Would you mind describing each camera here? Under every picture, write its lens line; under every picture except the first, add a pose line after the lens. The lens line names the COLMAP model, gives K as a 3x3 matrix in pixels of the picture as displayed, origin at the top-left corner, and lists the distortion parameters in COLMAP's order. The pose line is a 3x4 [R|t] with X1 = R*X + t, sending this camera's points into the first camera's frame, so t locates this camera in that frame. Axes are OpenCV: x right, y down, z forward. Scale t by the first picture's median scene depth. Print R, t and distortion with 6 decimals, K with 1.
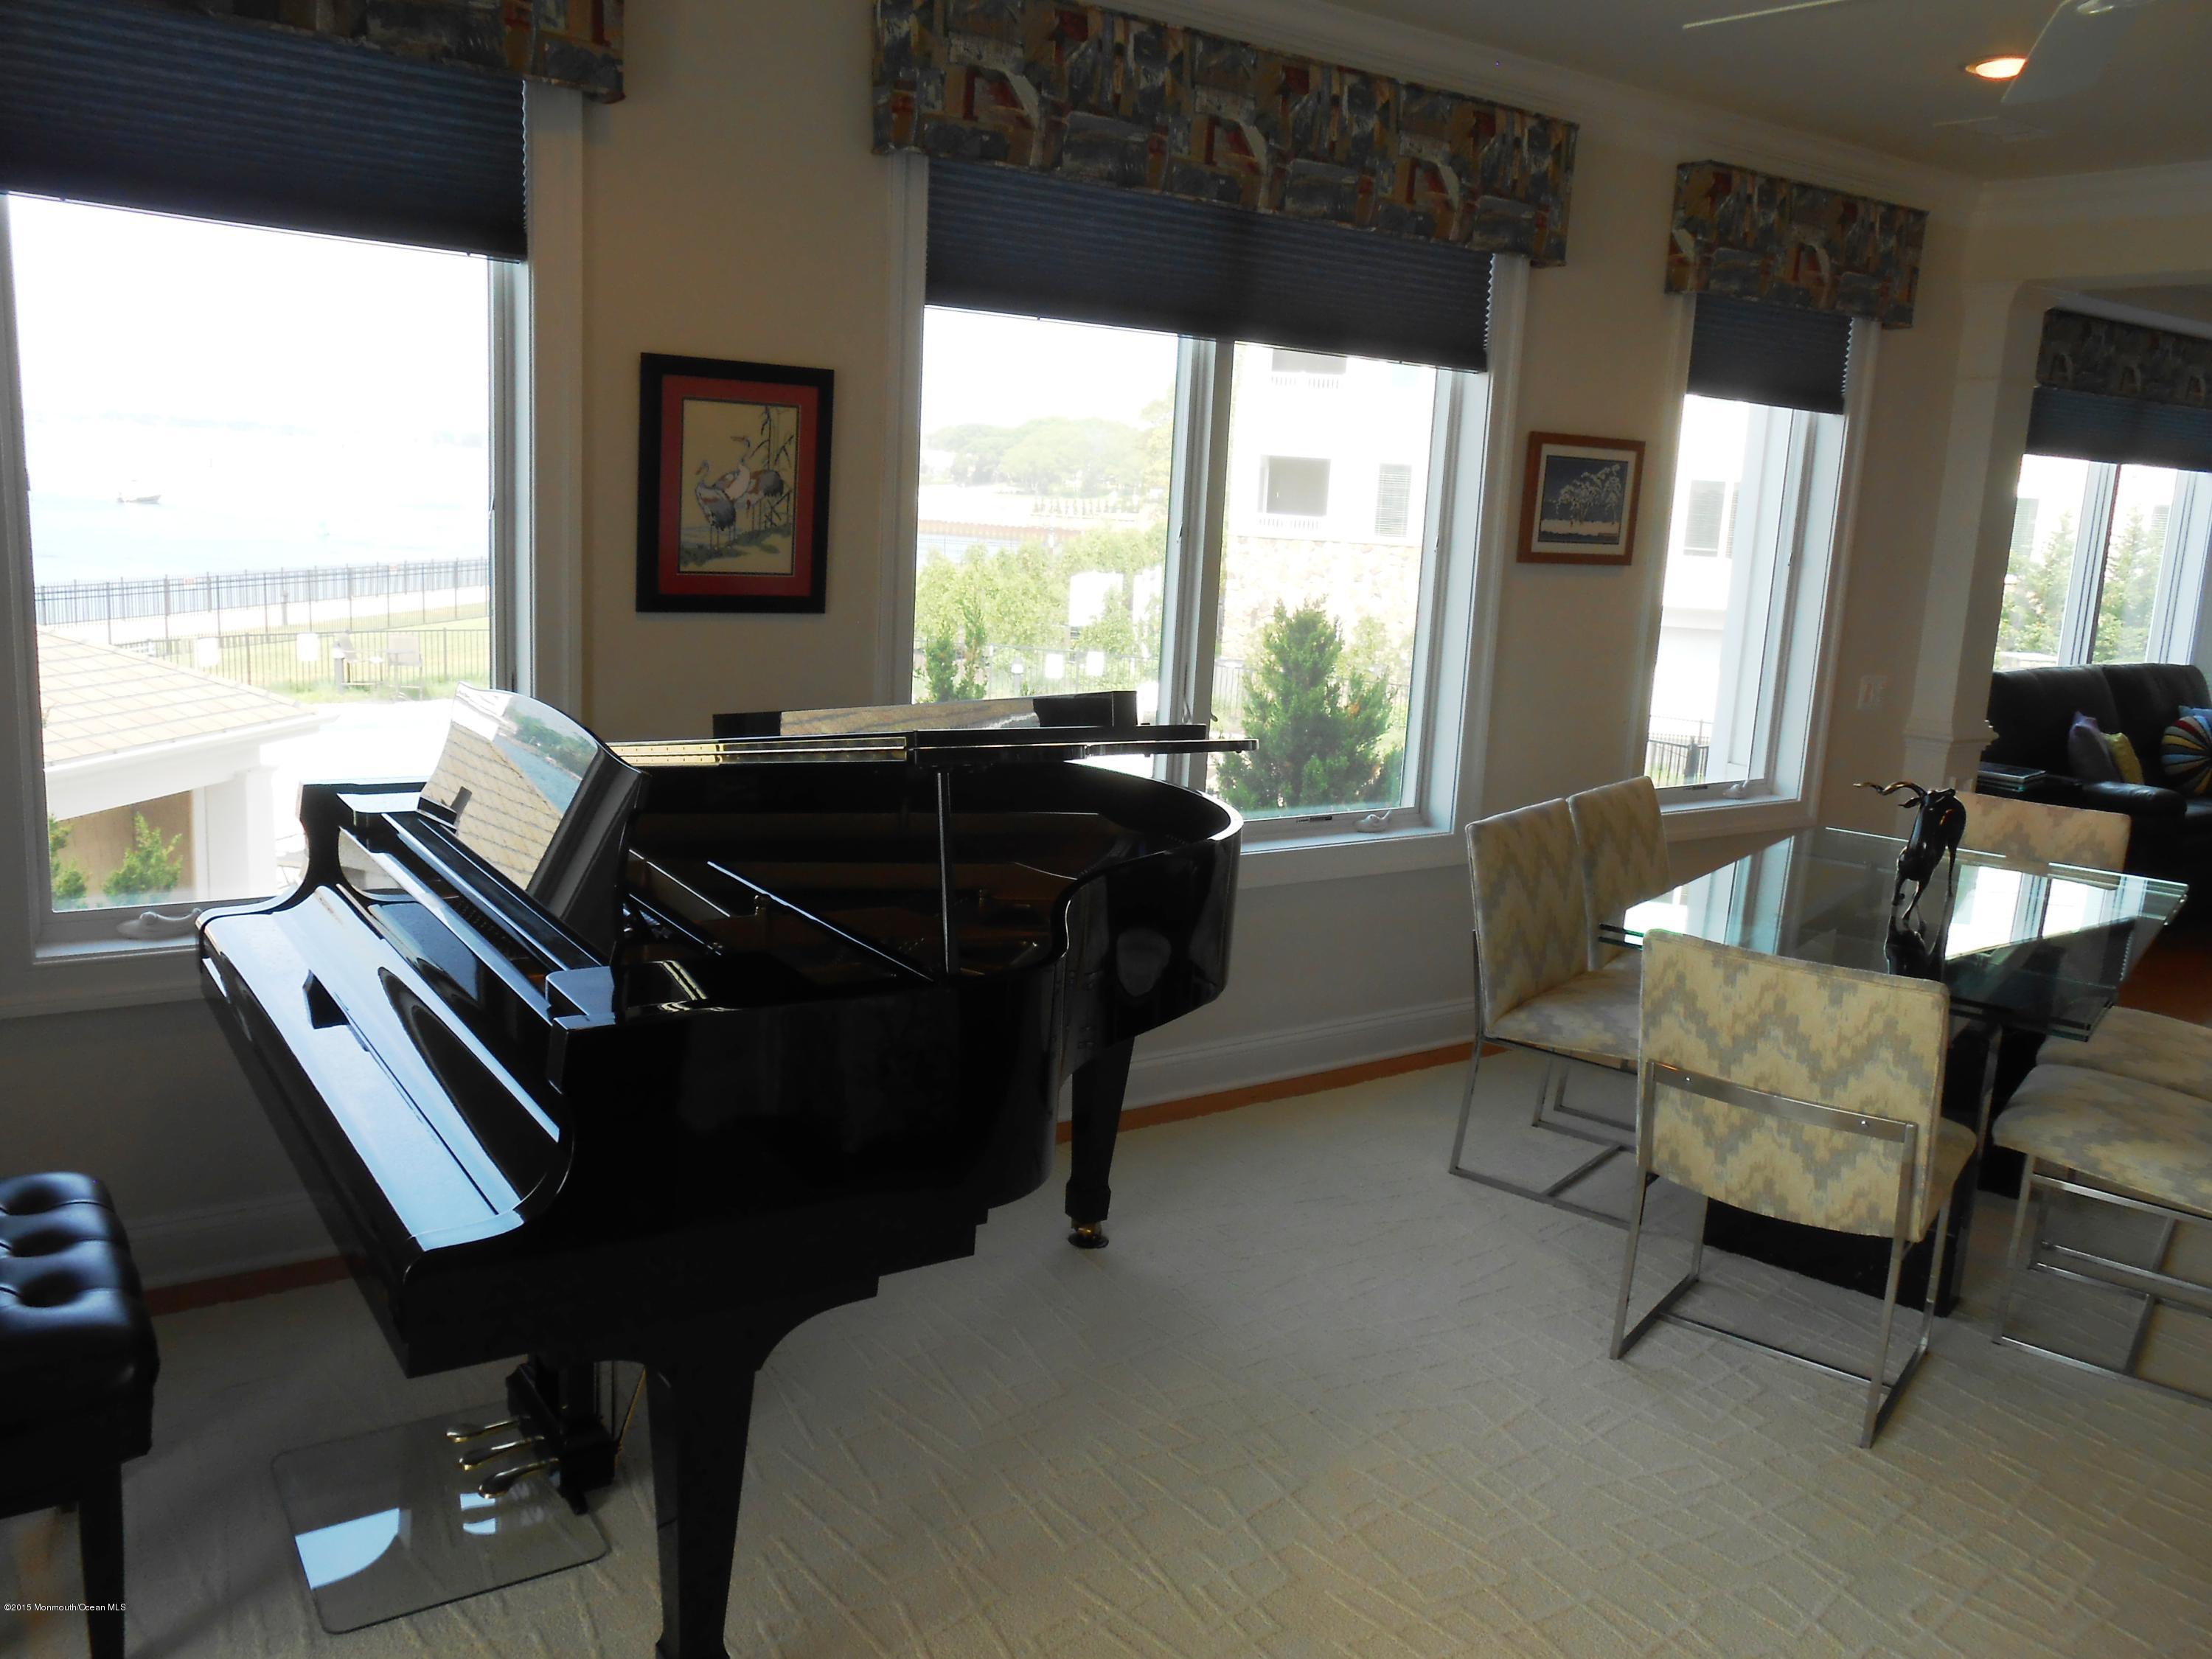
lens RADIAL K [[1765.6, 0, 1171.6], [0, 1765.6, 833.0], [0, 0, 1]] dist [-0.011338, 0.006375]
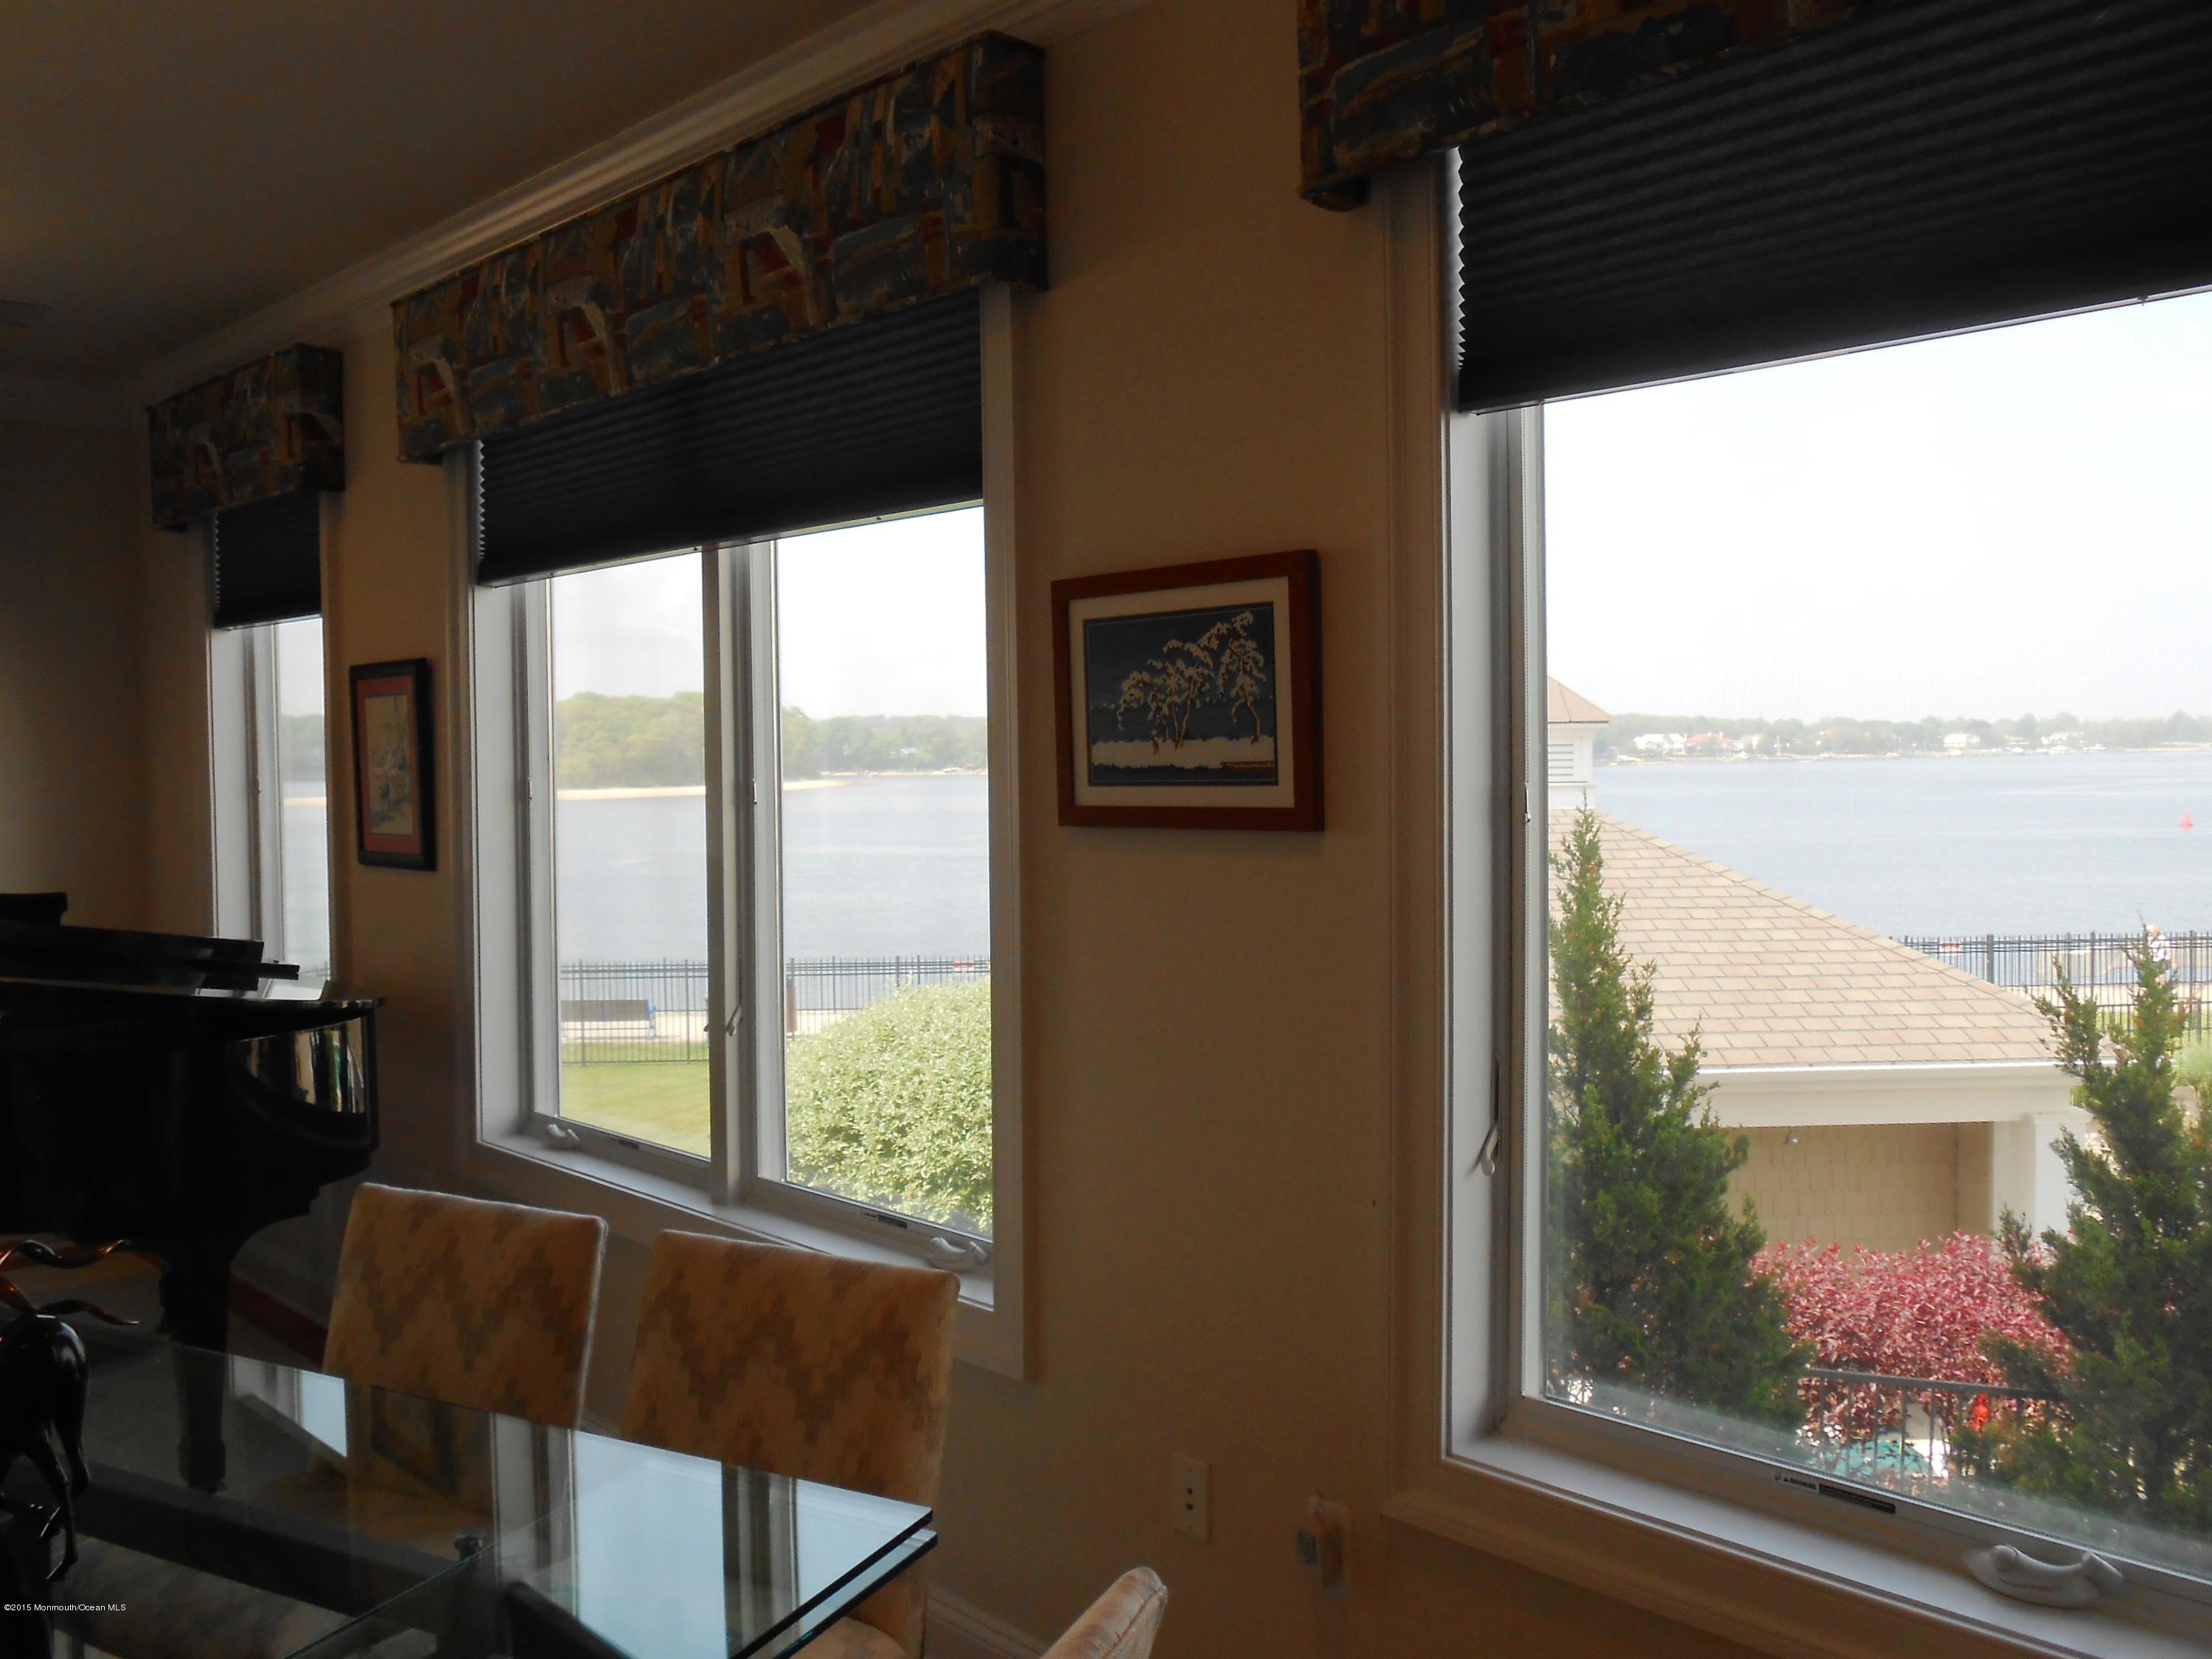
lens RADIAL K [[1697.0, 0, 1106.0], [0, 1697.0, 829.5], [0, 0, 1]] dist [-0.037719, 0.072276]
pose [[0.174983, -0.034076, -0.983982, 0.896212], [-0.189531, 0.979543, -0.067627, -0.155077], [0.966157, 0.198328, 0.164945, 1.195461]]
